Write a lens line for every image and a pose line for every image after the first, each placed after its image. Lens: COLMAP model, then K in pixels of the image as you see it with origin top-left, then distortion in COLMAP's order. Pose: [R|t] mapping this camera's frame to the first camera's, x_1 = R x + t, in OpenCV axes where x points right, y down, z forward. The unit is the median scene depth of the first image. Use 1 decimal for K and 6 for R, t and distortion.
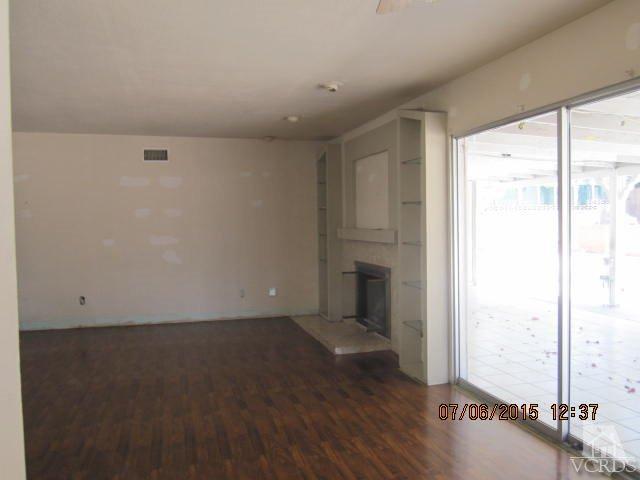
lens RADIAL K [[524.4, 0, 320.0], [0, 524.4, 240.0], [0, 0, 1]] dist [0.051639, -0.000567]
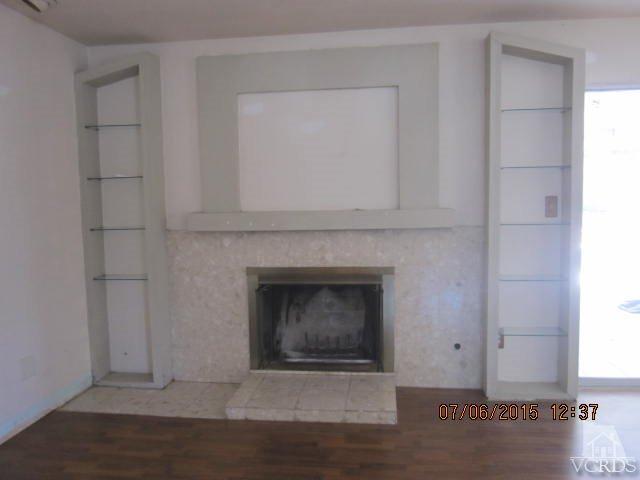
lens RADIAL K [[524.4, 0, 320.0], [0, 524.4, 240.0], [0, 0, 1]] dist [0.051639, -0.000567]
pose [[0.403776, -0.111295, 0.908063, -0.462653], [0.063345, 0.993592, 0.093611, -0.044225], [-0.912662, 0.019723, 0.408239, 0.707013]]
